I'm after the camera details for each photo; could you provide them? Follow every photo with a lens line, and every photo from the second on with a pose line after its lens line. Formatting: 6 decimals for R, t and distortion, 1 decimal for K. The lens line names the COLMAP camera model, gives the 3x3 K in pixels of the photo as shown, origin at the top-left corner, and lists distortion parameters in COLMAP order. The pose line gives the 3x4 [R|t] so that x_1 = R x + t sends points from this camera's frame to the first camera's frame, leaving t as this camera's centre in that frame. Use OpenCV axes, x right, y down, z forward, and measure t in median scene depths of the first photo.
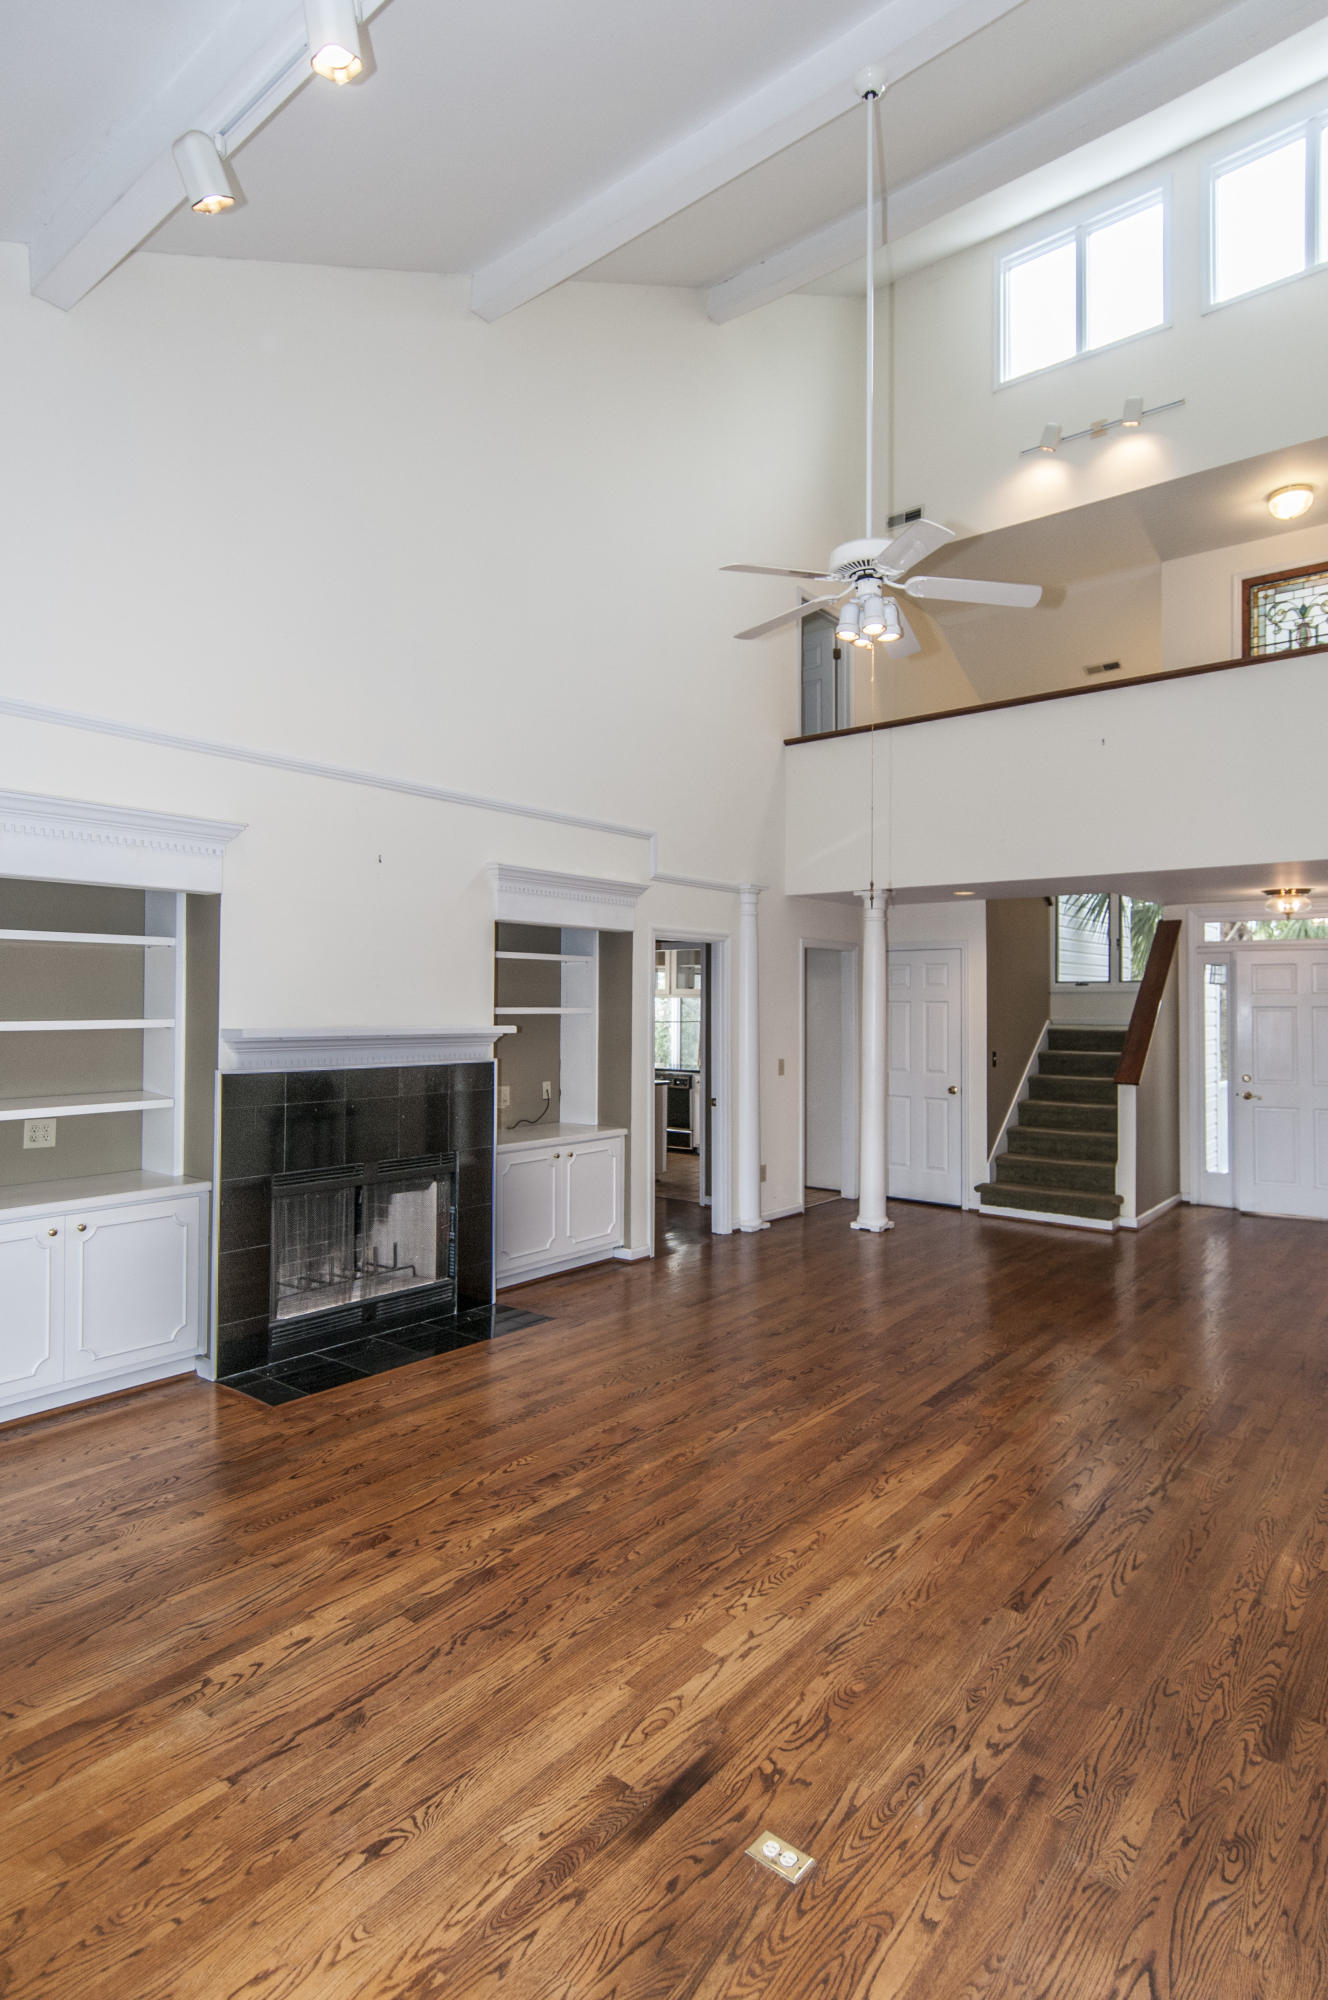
lens RADIAL K [[1054.5, 0, 664.2], [0, 1054.5, 982.4], [0, 0, 1]] dist [-0.002456, 0.002038]
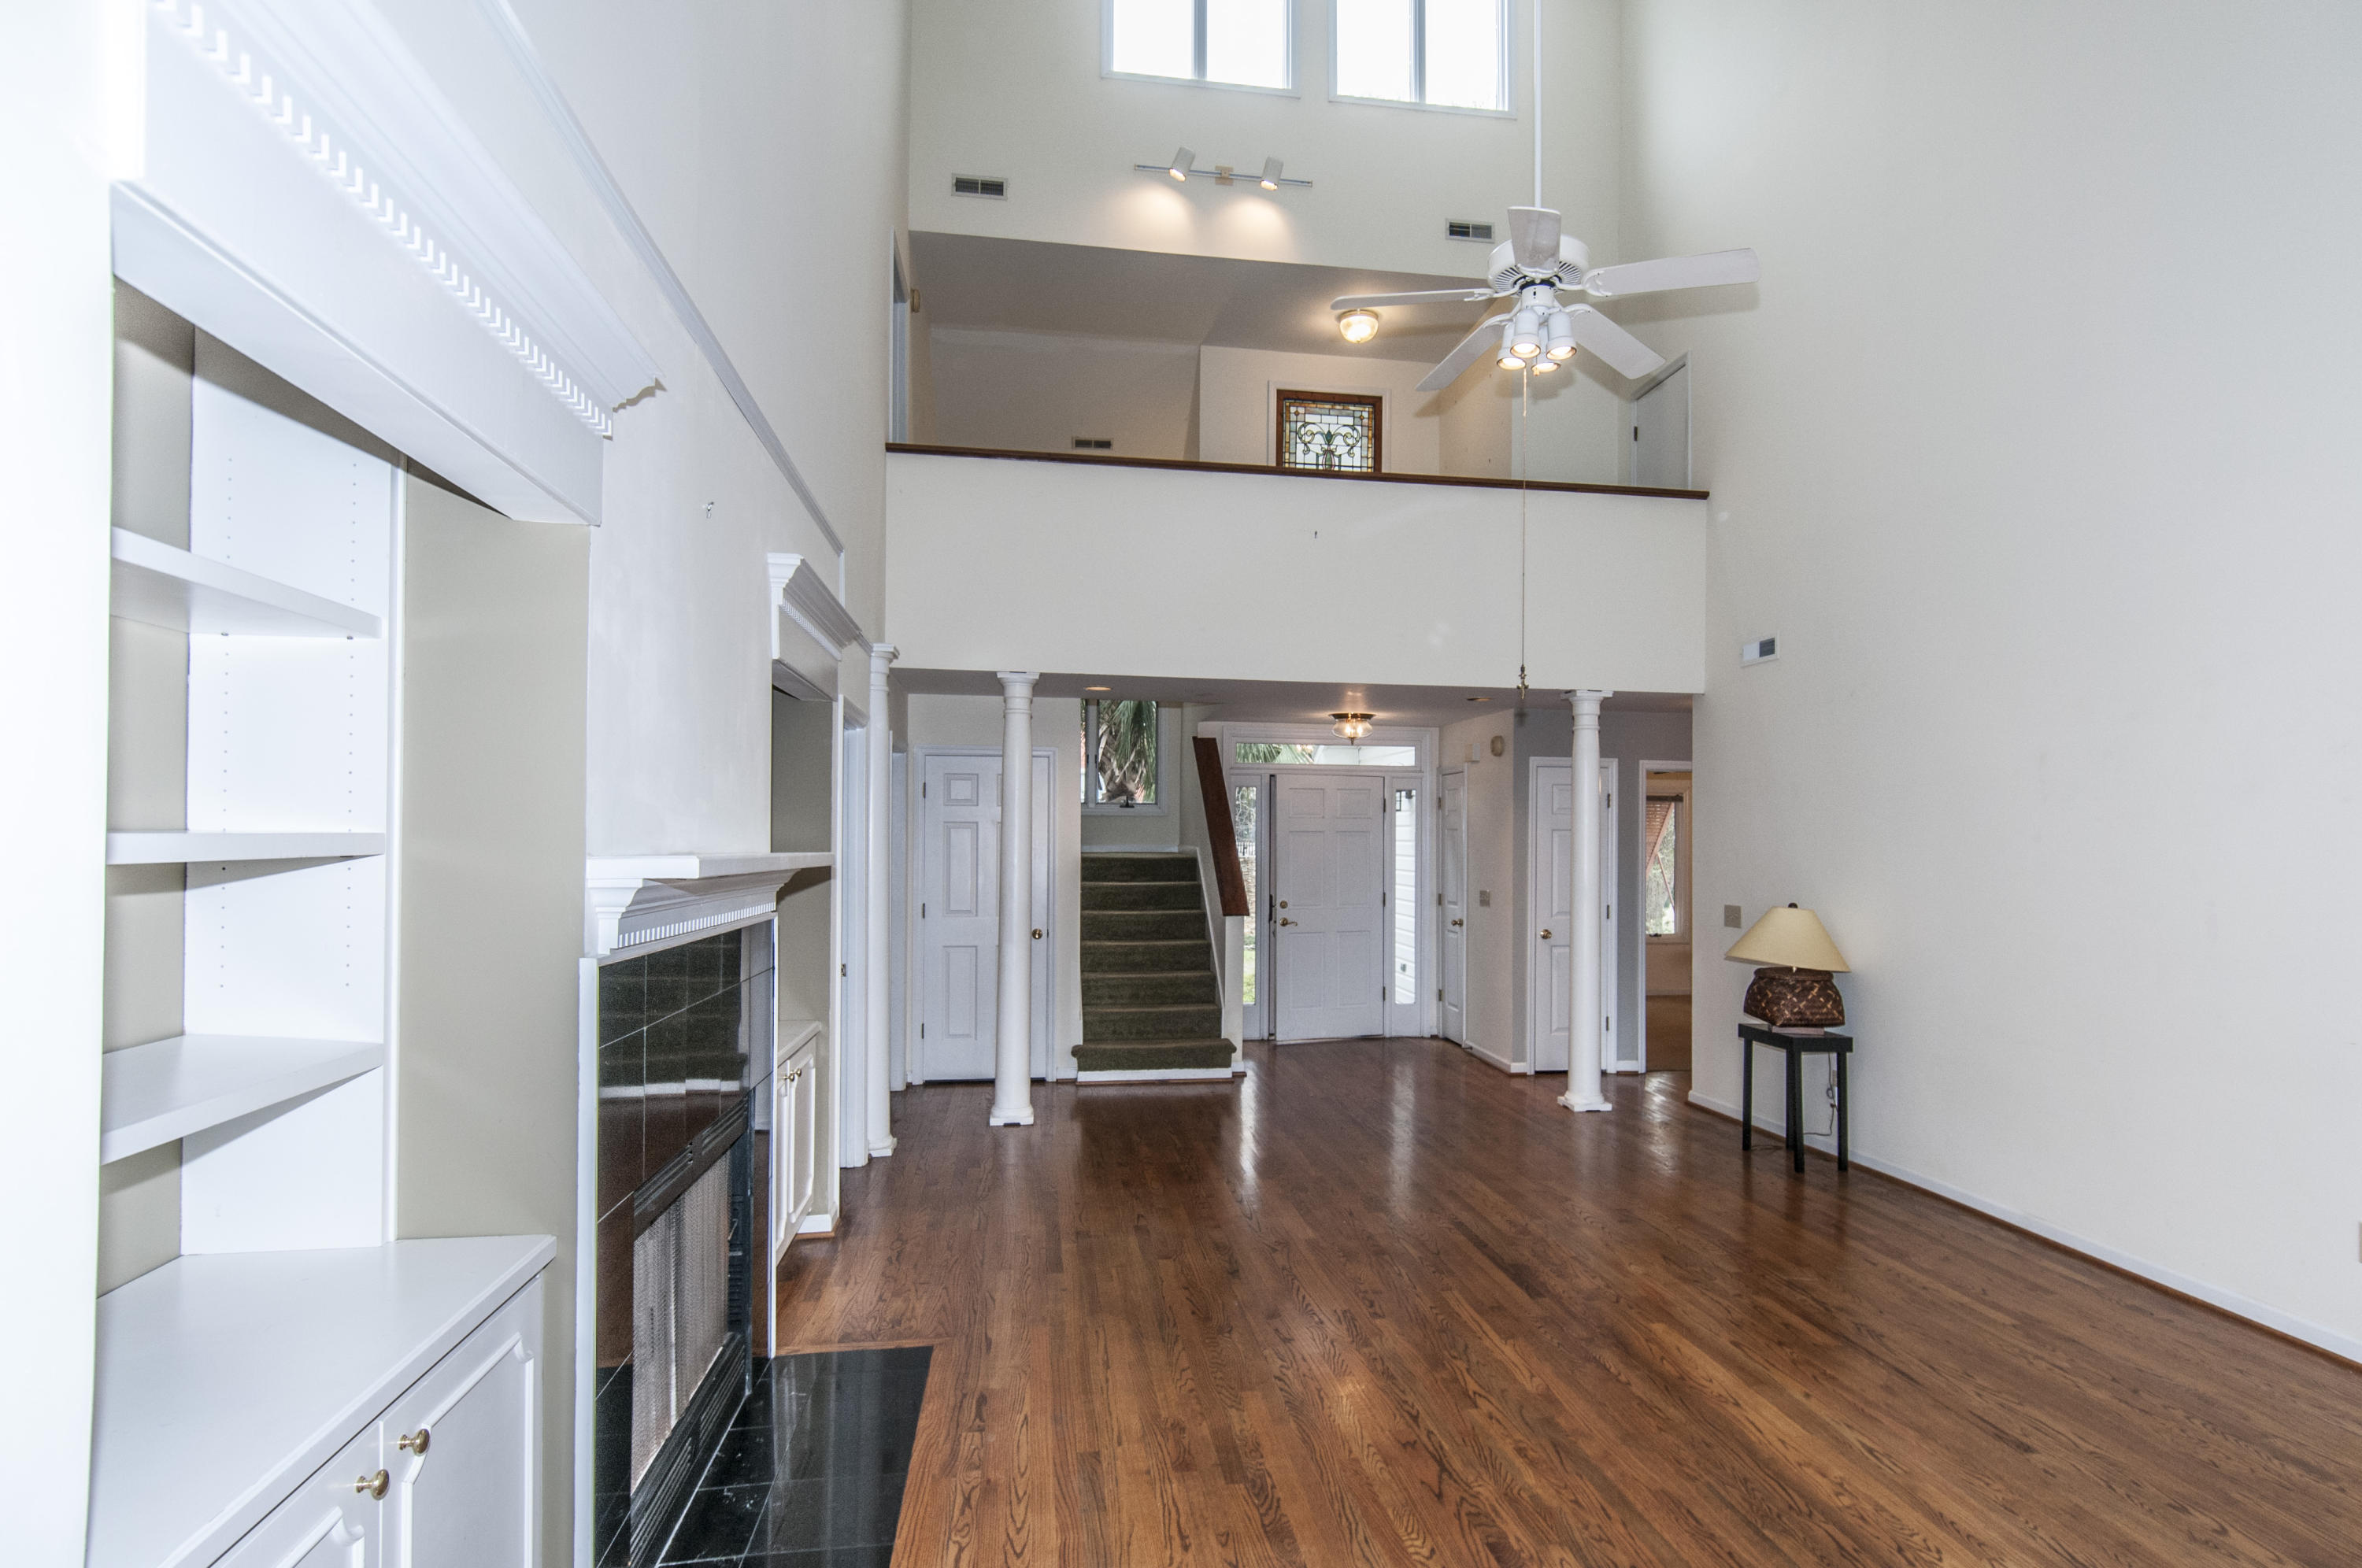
lens RADIAL K [[1245.2, 0, 1234.2], [0, 1245.2, 830.4], [0, 0, 1]] dist [-0.002456, 0.002038]
pose [[0.673220, 0.008330, 0.739396, -0.587229], [-0.020237, 0.999770, 0.007162, 0.026178], [-0.739165, -0.019785, 0.673233, 0.473207]]
